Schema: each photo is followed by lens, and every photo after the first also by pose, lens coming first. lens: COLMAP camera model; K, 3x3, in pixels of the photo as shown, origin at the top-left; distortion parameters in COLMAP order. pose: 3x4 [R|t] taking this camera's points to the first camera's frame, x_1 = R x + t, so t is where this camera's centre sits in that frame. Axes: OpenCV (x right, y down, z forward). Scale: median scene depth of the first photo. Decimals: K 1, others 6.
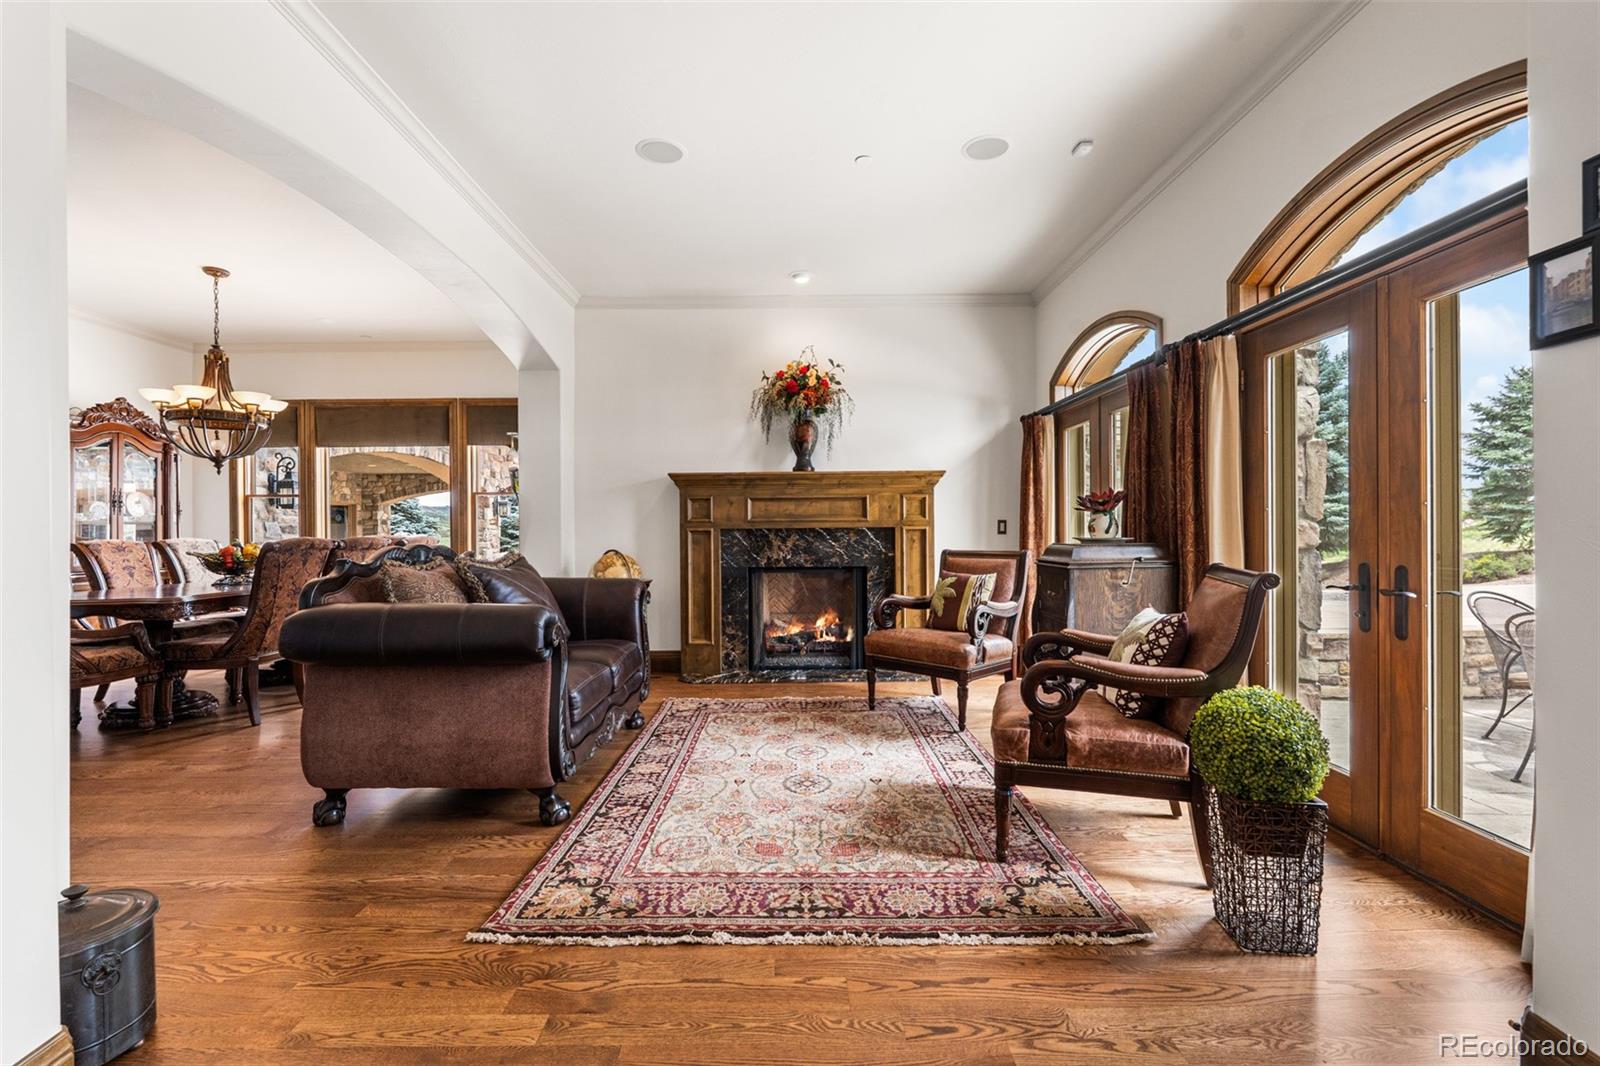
lens RADIAL K [[708.9, 0, 795.9], [0, 708.9, 522.9], [0, 0, 1]] dist [-0.003763, 0.000227]
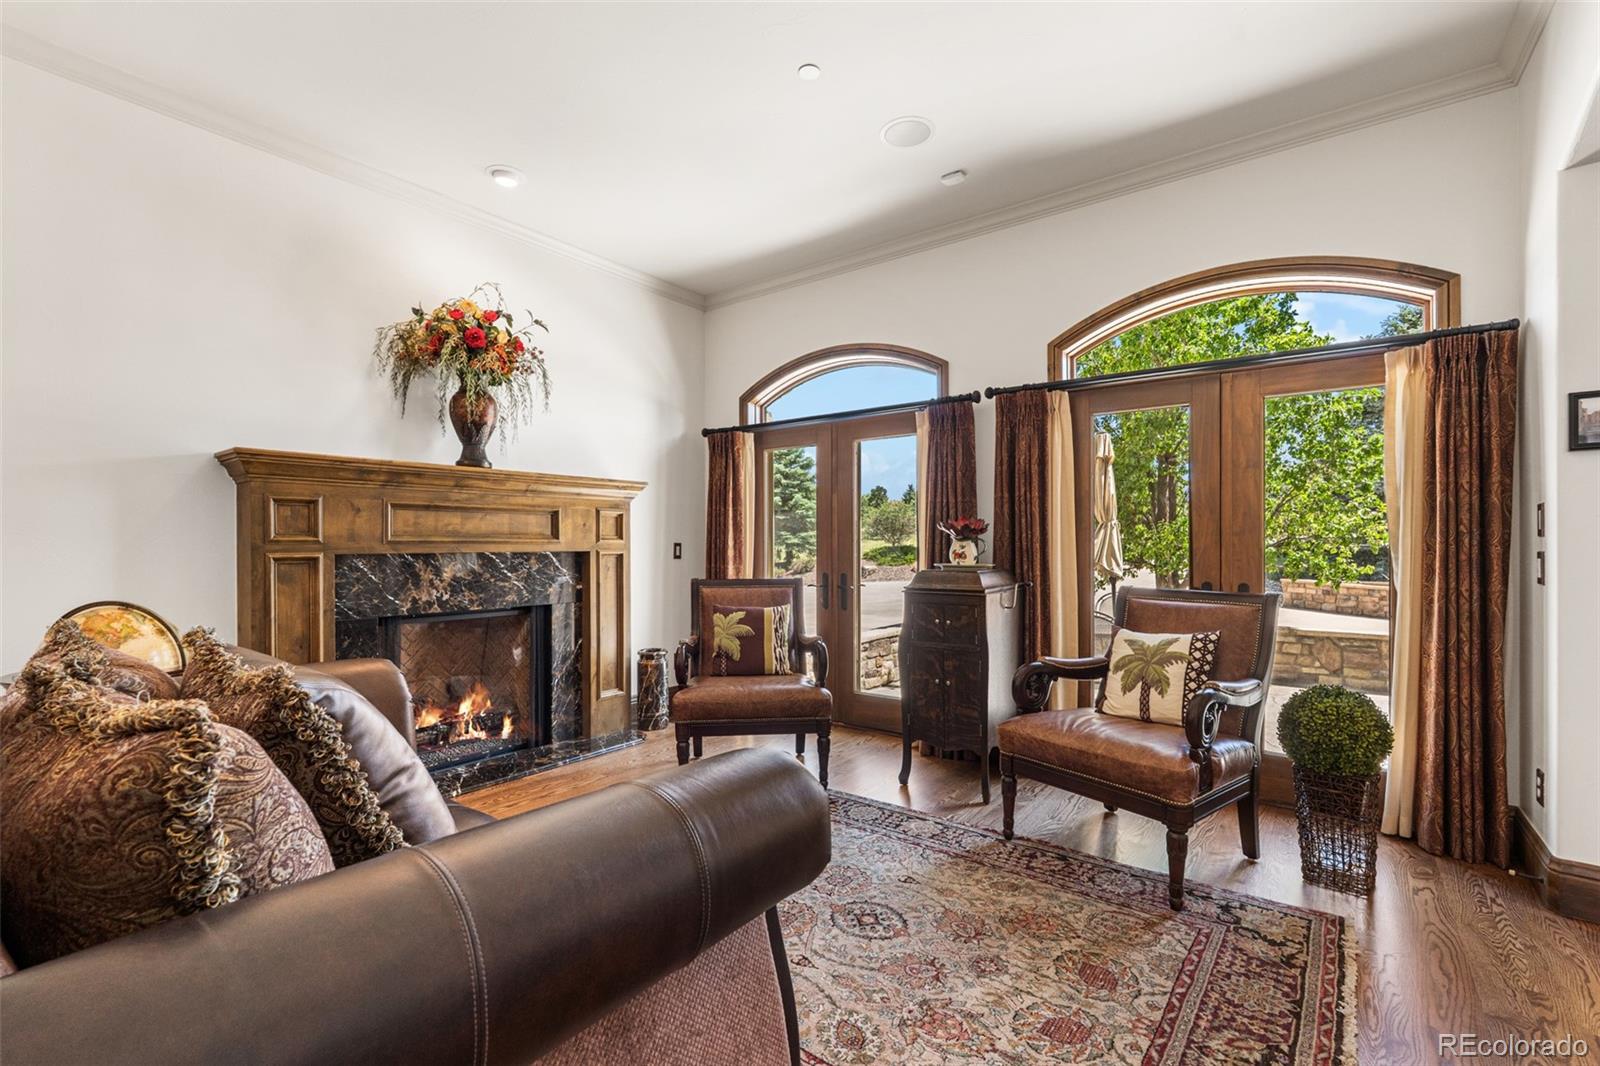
lens RADIAL K [[708.9, 0, 796.4], [0, 708.9, 543.6], [0, 0, 1]] dist [-0.003763, 0.000227]
pose [[0.612452, 0.008957, 0.790457, -0.331110], [-0.009782, 0.999945, -0.003752, -0.001592], [-0.790447, -0.005434, 0.612506, 0.352956]]
